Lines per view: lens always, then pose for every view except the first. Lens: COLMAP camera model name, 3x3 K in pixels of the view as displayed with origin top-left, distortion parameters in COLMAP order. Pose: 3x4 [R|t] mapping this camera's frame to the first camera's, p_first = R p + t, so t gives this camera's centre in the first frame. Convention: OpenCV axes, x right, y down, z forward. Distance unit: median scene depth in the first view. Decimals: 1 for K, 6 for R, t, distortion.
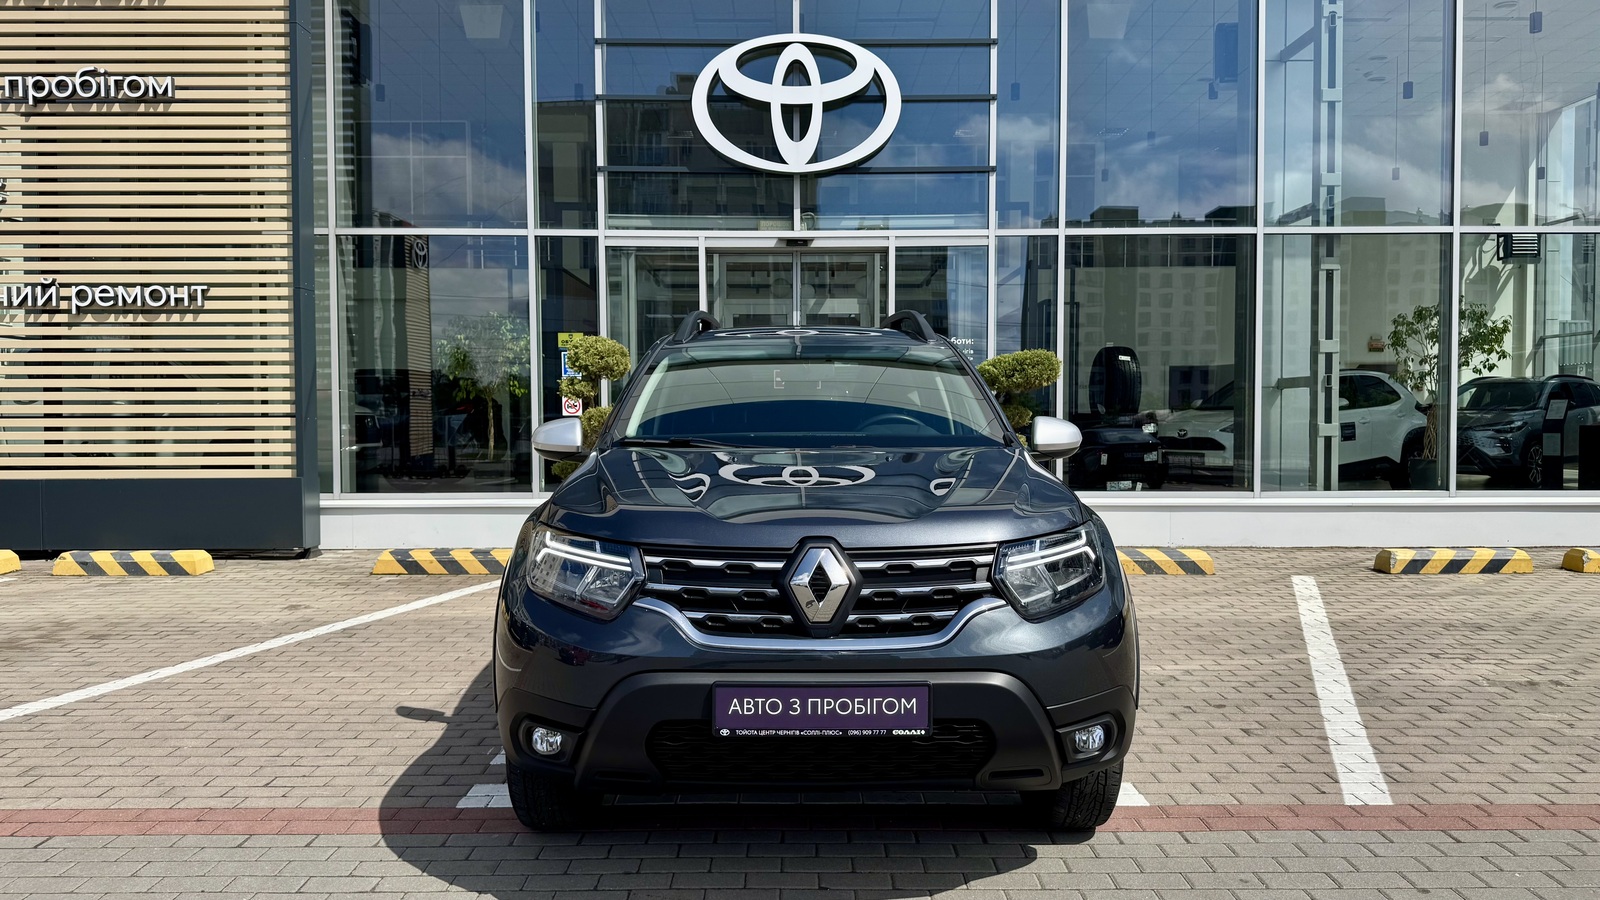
lens RADIAL K [[1136.3, 0, 790.1], [0, 1136.3, 455.1], [0, 0, 1]] dist [0.026727, -0.033527]
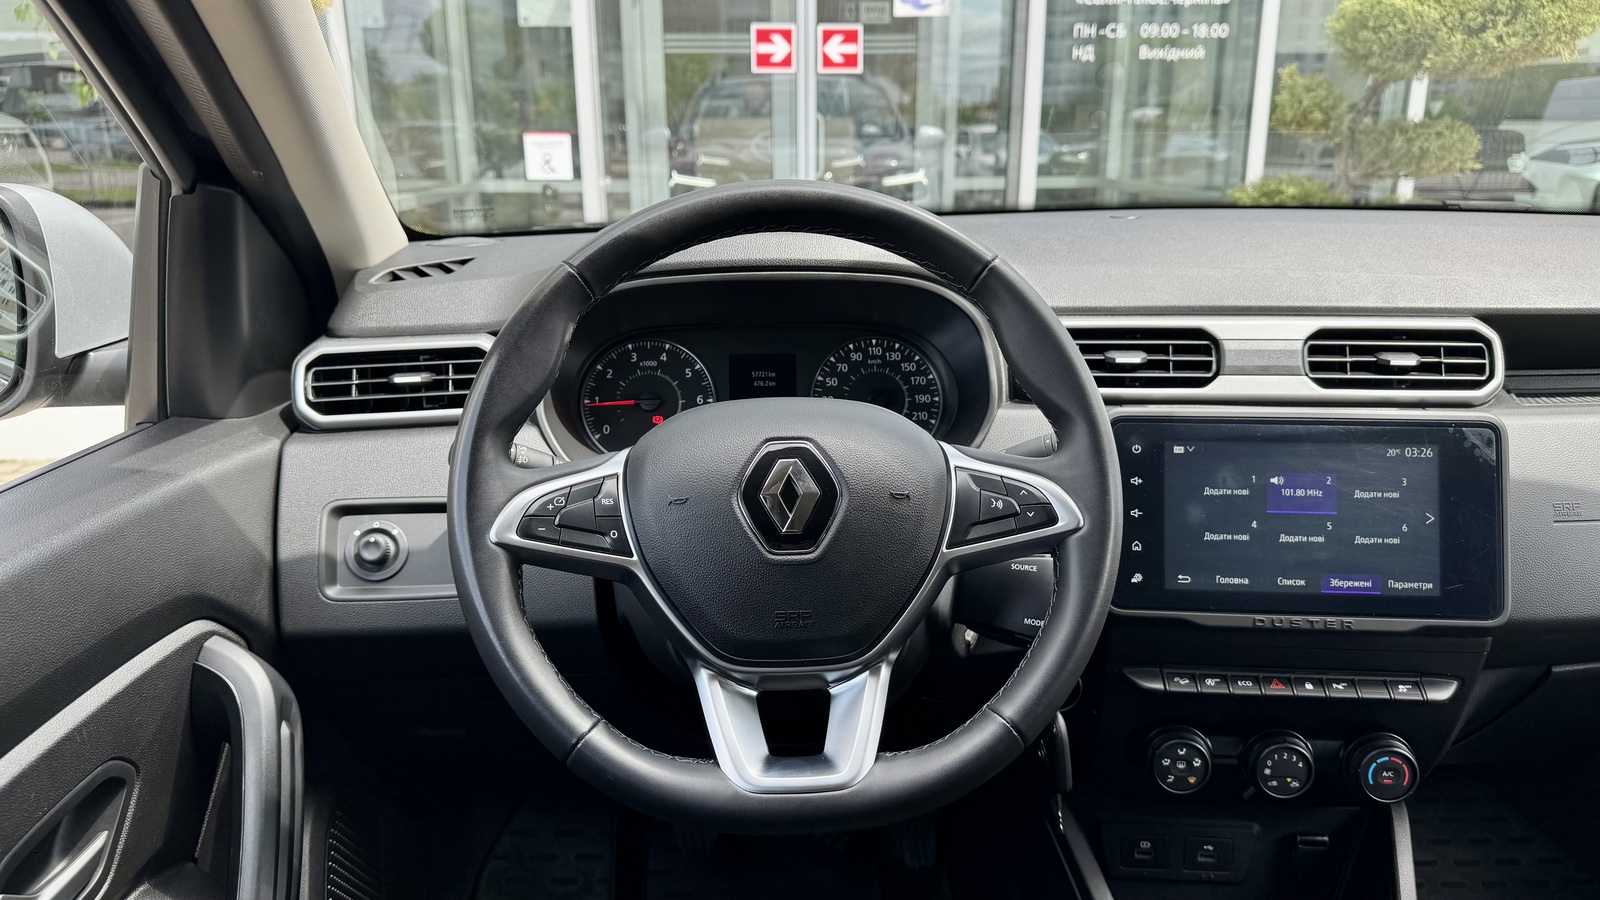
lens RADIAL K [[1136.3, 0, 804.6], [0, 1136.3, 459.4], [0, 0, 1]] dist [0.026727, -0.033527]
pose [[0.998983, -0.013325, 0.043077, -0.021952], [0.001931, 0.967103, 0.254379, -0.030220], [-0.045050, -0.254037, 0.966145, 0.597746]]
